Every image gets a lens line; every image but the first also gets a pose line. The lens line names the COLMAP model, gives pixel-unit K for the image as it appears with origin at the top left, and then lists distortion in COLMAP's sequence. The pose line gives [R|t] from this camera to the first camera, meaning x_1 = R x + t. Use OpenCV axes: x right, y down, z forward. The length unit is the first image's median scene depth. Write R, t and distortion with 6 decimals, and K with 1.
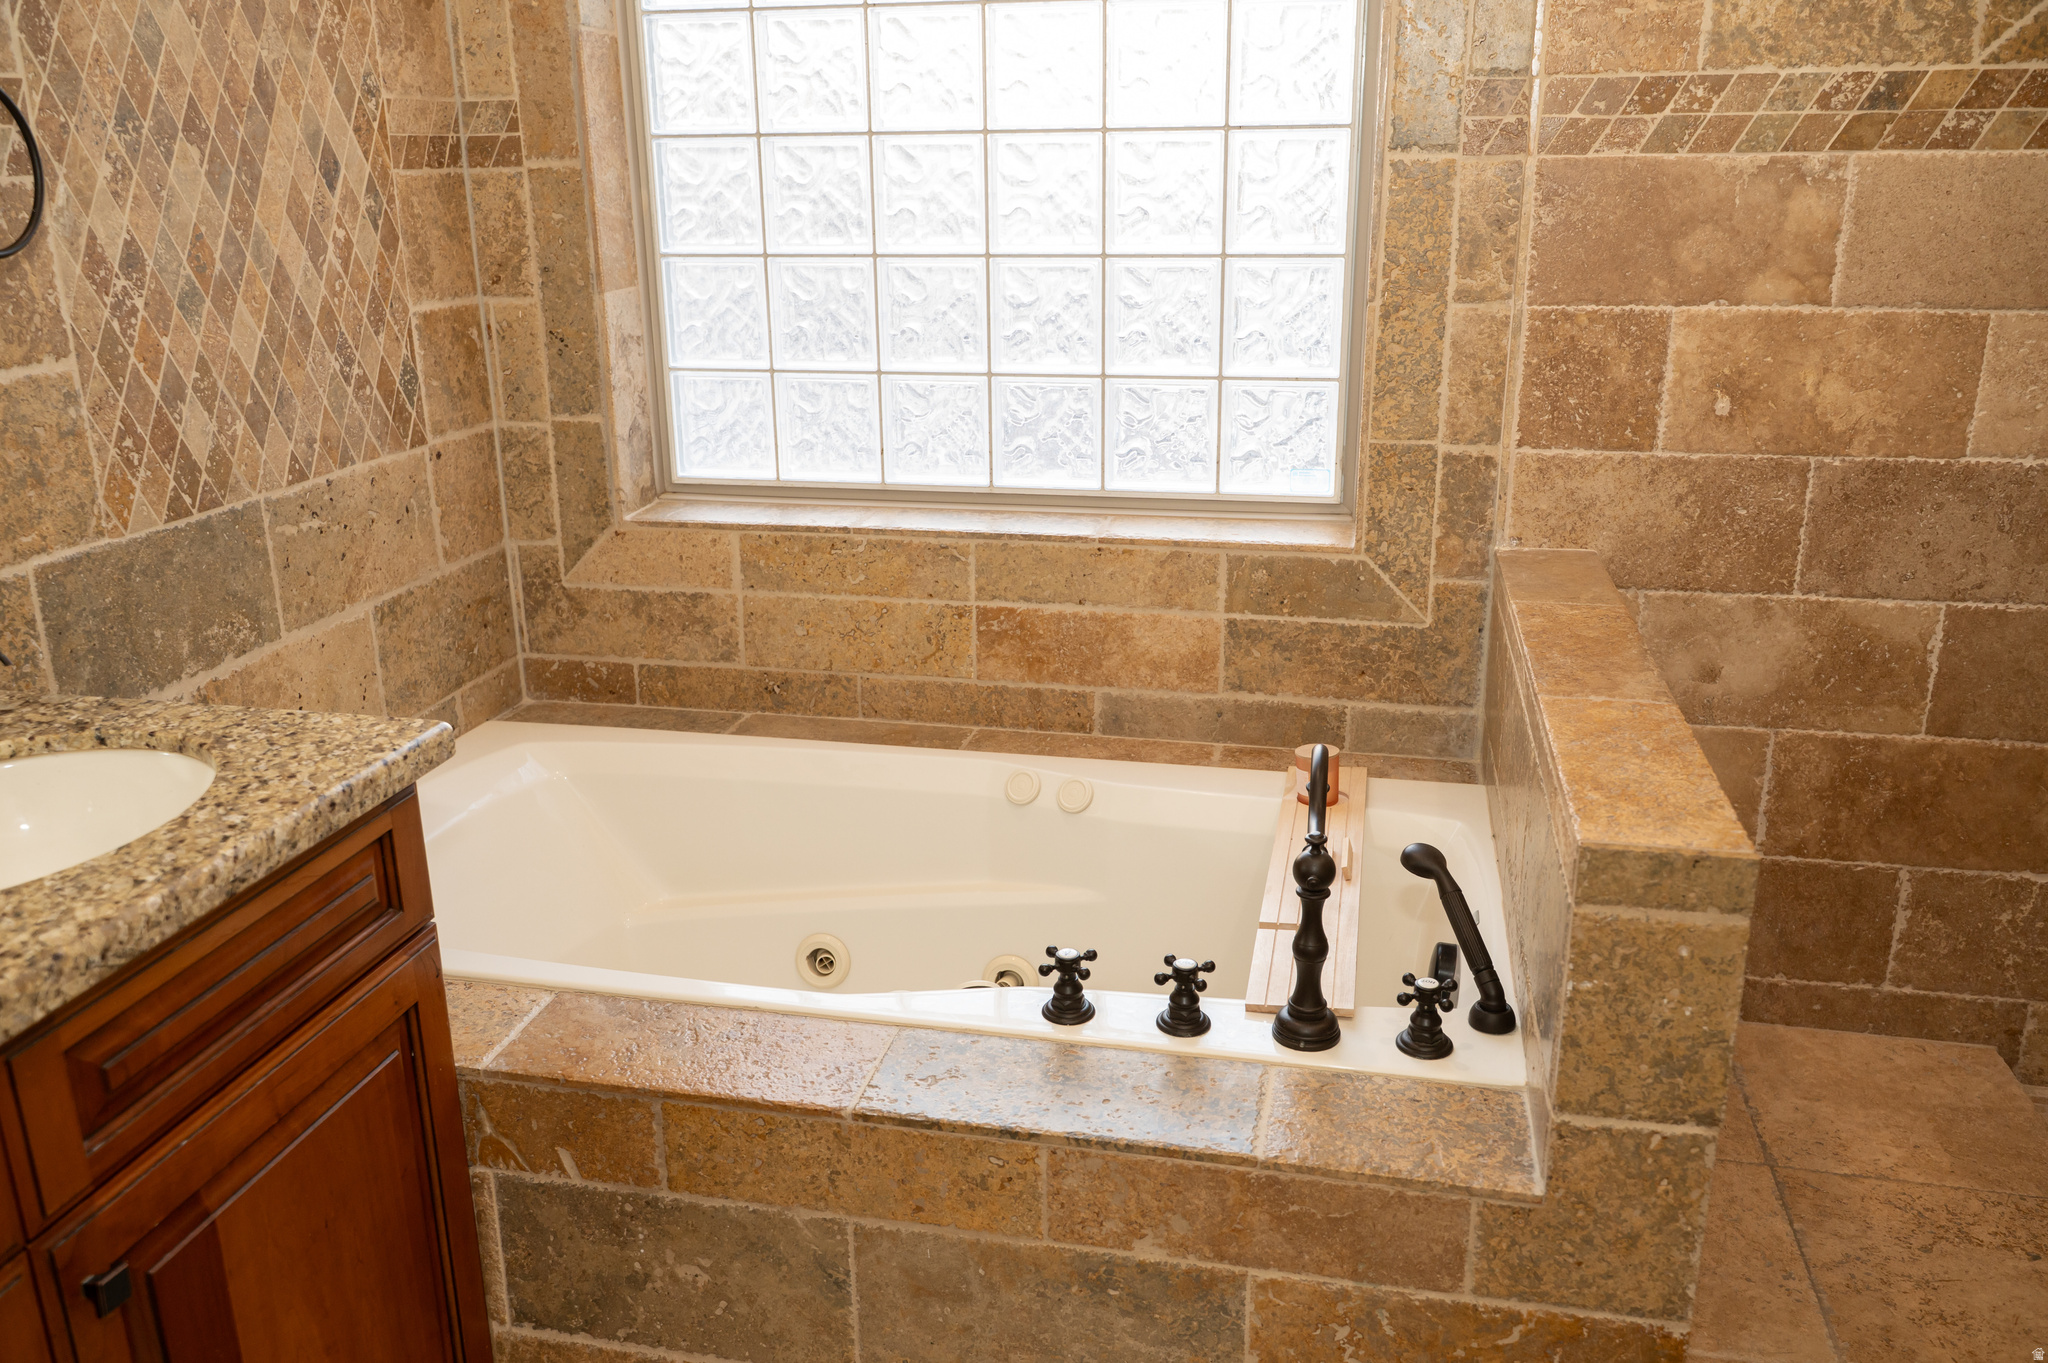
lens RADIAL K [[1639.0, 0, 1022.4], [0, 1639.0, 706.1], [0, 0, 1]] dist [0.007107, -0.010402]
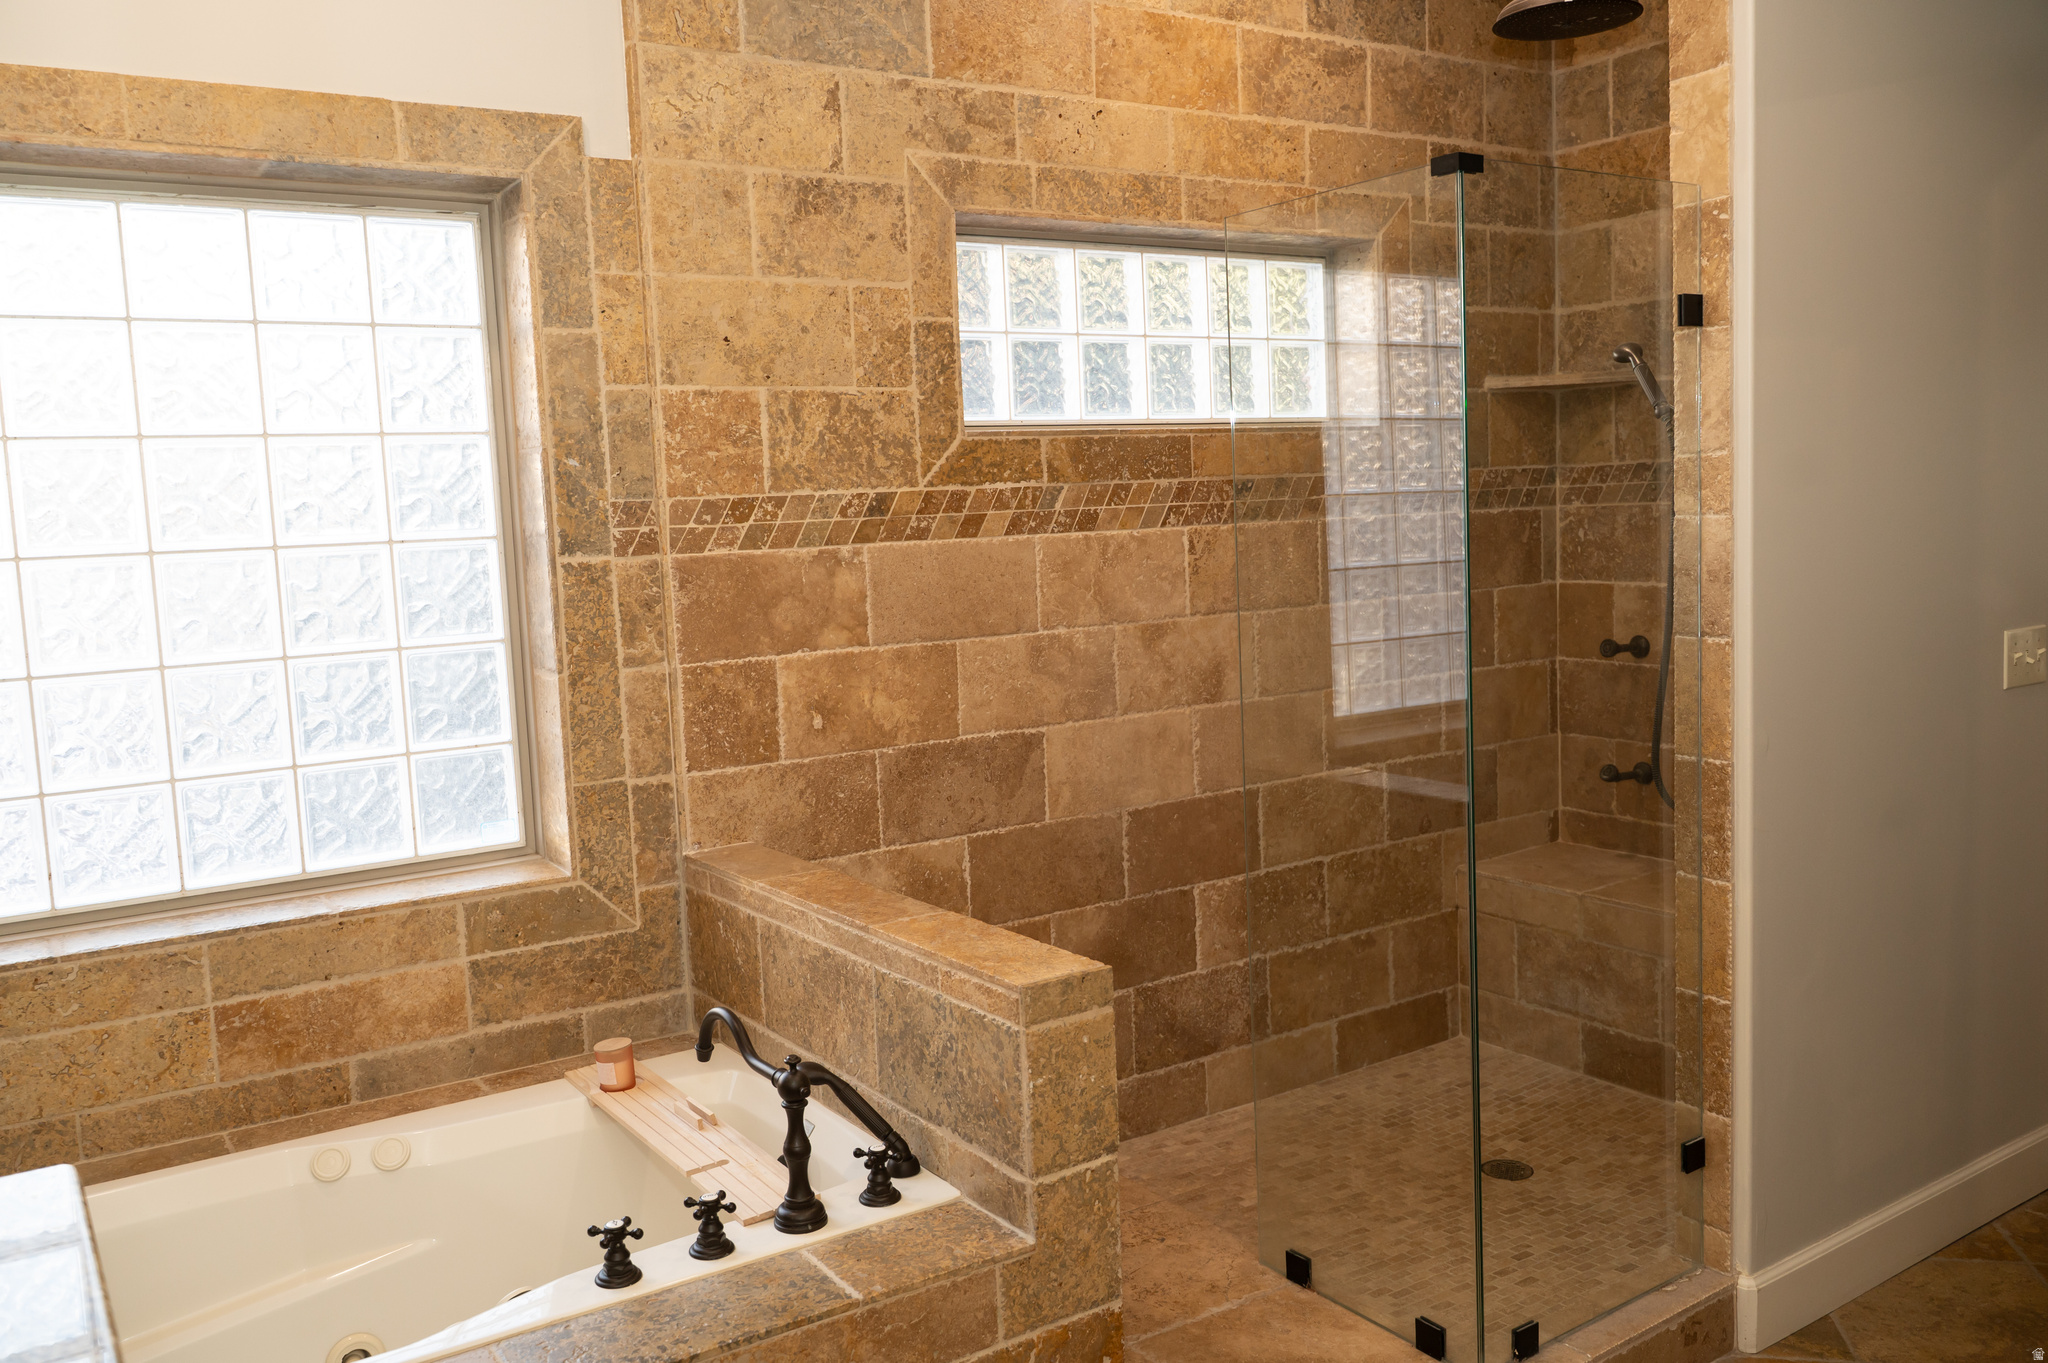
lens RADIAL K [[1639.0, 0, 1022.4], [0, 1639.0, 706.1], [0, 0, 1]] dist [0.007107, -0.010402]
pose [[0.697654, -0.105816, 0.708577, -0.419139], [0.259623, 0.959148, -0.112385, 0.003360], [-0.667739, 0.262369, 0.696626, -0.074820]]
